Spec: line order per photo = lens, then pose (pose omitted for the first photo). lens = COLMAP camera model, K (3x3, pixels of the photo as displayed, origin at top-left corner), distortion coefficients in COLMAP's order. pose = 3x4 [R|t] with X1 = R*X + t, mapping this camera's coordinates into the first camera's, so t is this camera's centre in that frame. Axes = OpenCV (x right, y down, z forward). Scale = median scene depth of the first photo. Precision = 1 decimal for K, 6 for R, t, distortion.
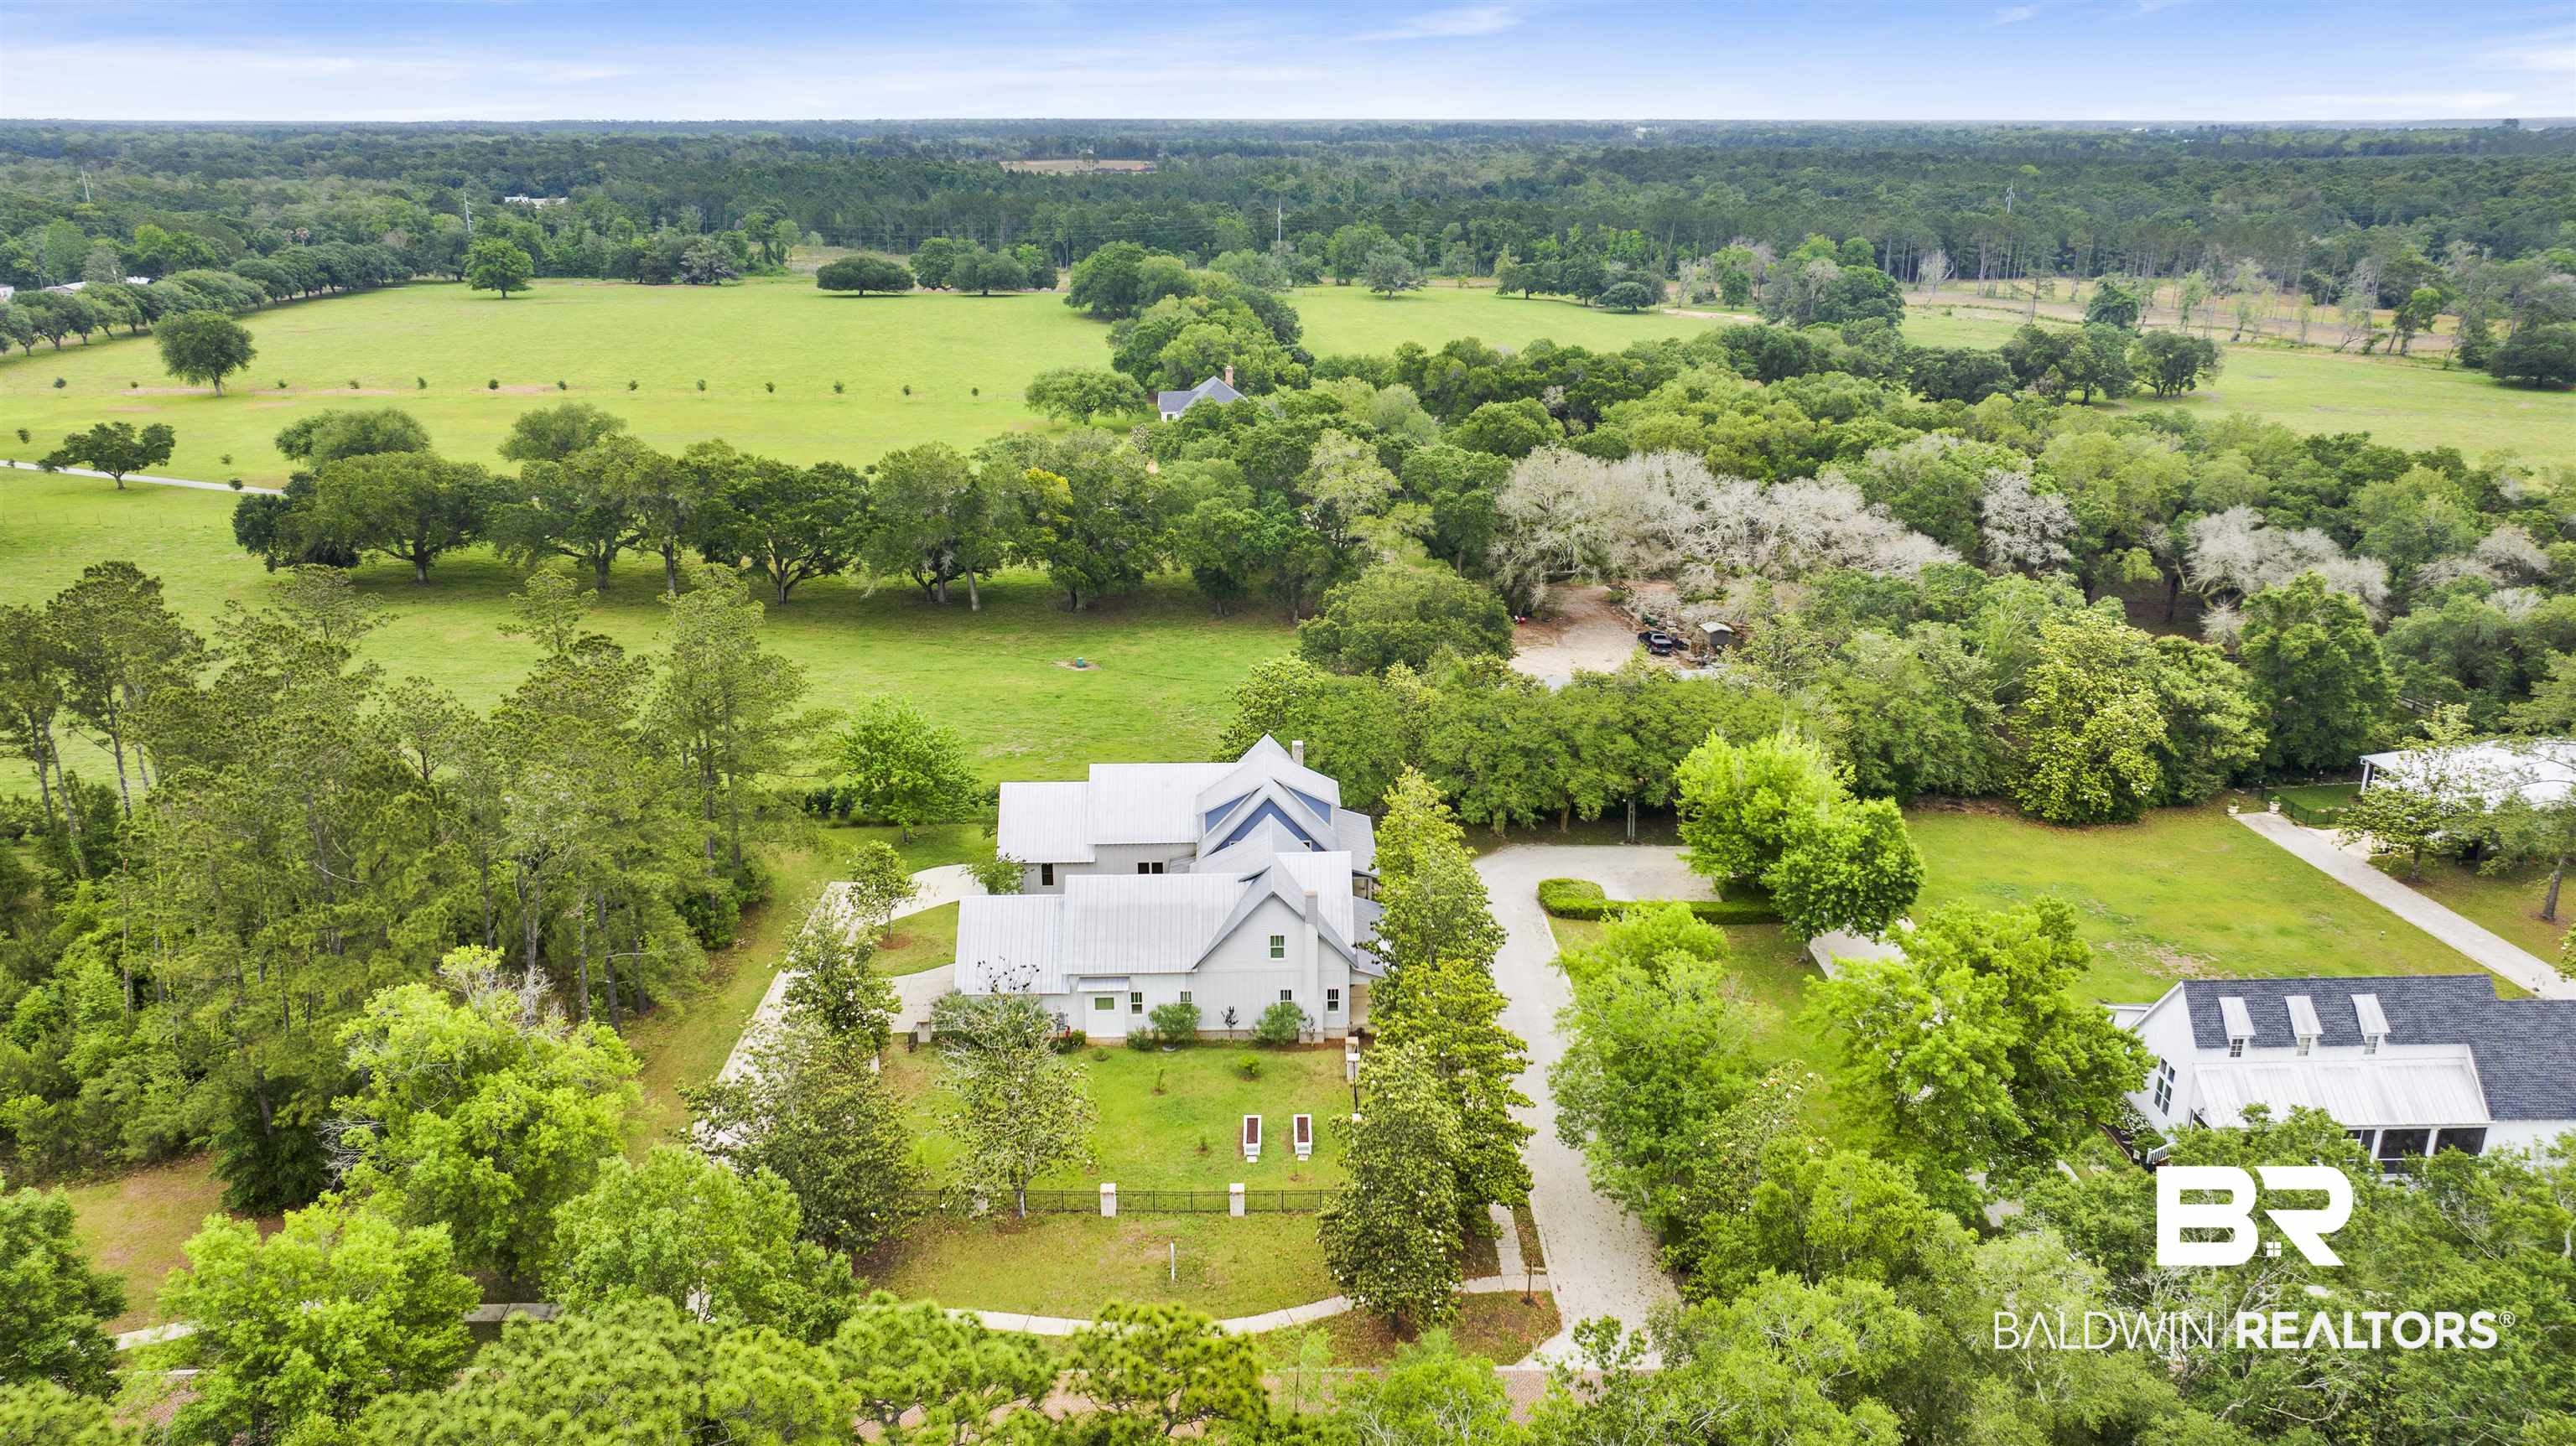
lens RADIAL K [[1752.9, 0, 1288.0], [0, 1752.9, 723.0], [0, 0, 1]] dist [0.000734, -0.003122]
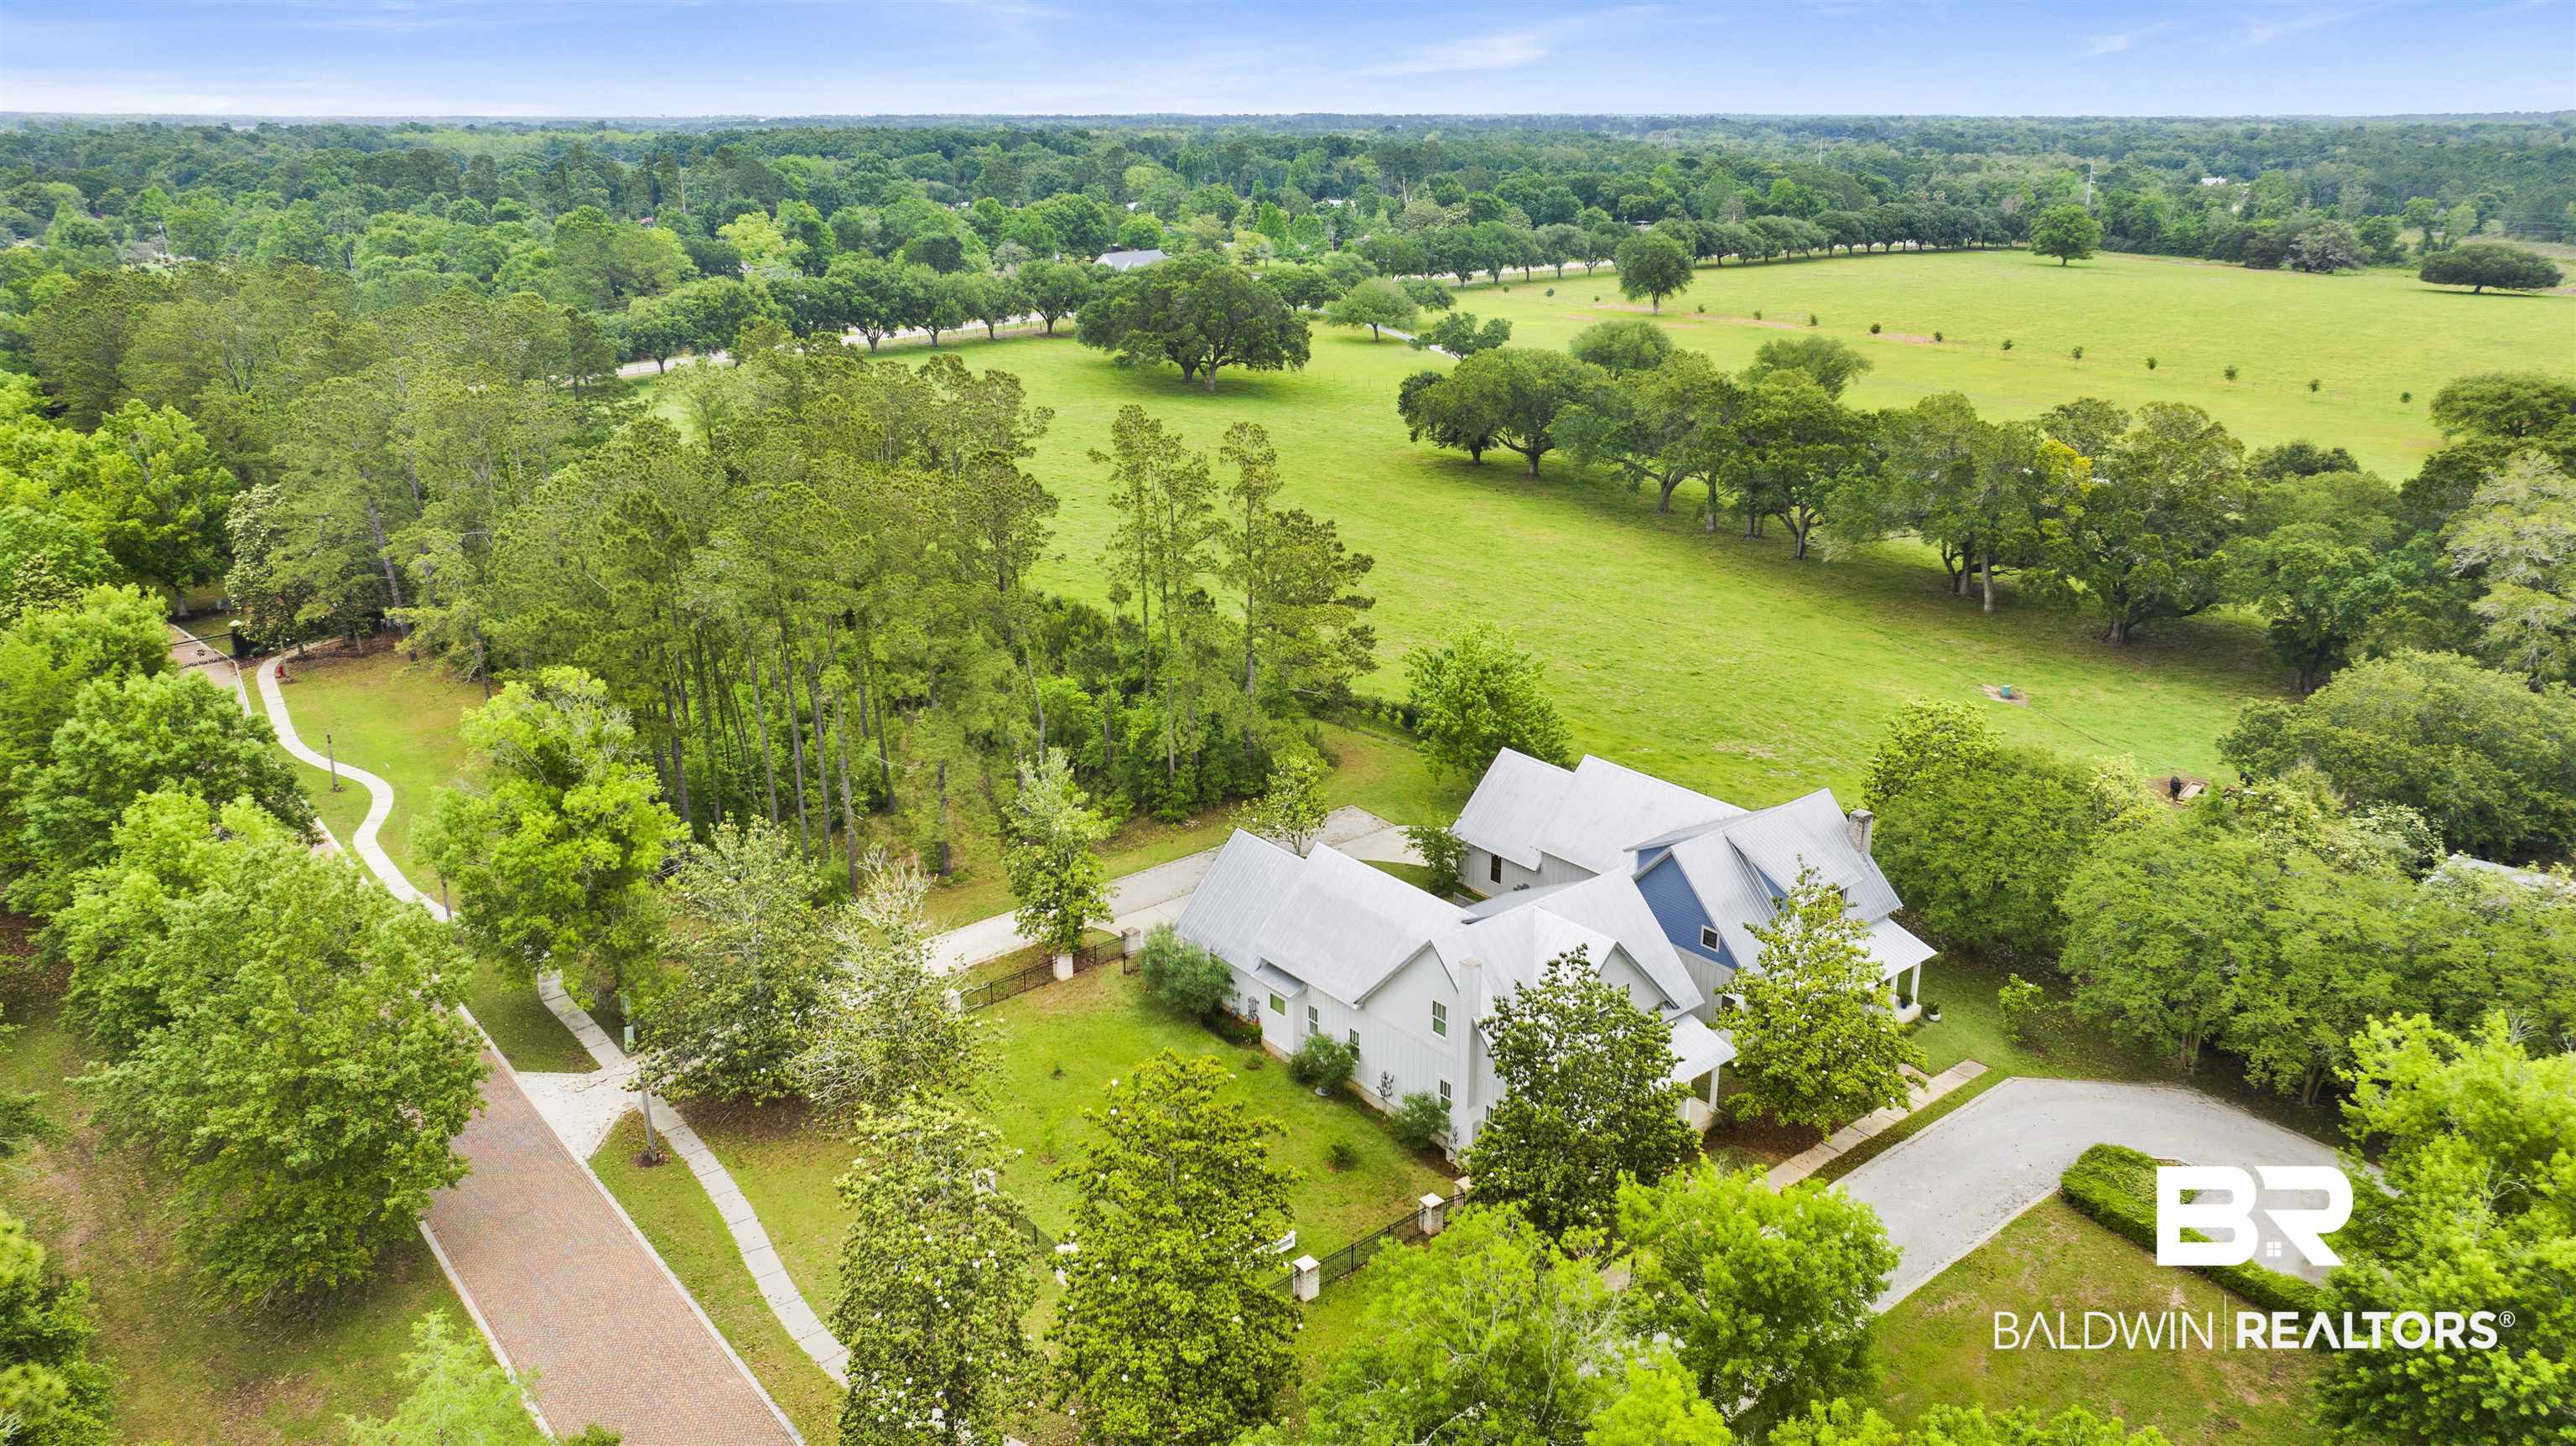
lens RADIAL K [[1752.9, 0, 1288.0], [0, 1752.9, 723.0], [0, 0, 1]] dist [0.000734, -0.003122]
pose [[0.623713, 0.261046, -0.736774, 0.360628], [-0.256116, 0.958802, 0.122898, -0.049871], [0.738503, 0.112046, 0.664875, 0.359860]]
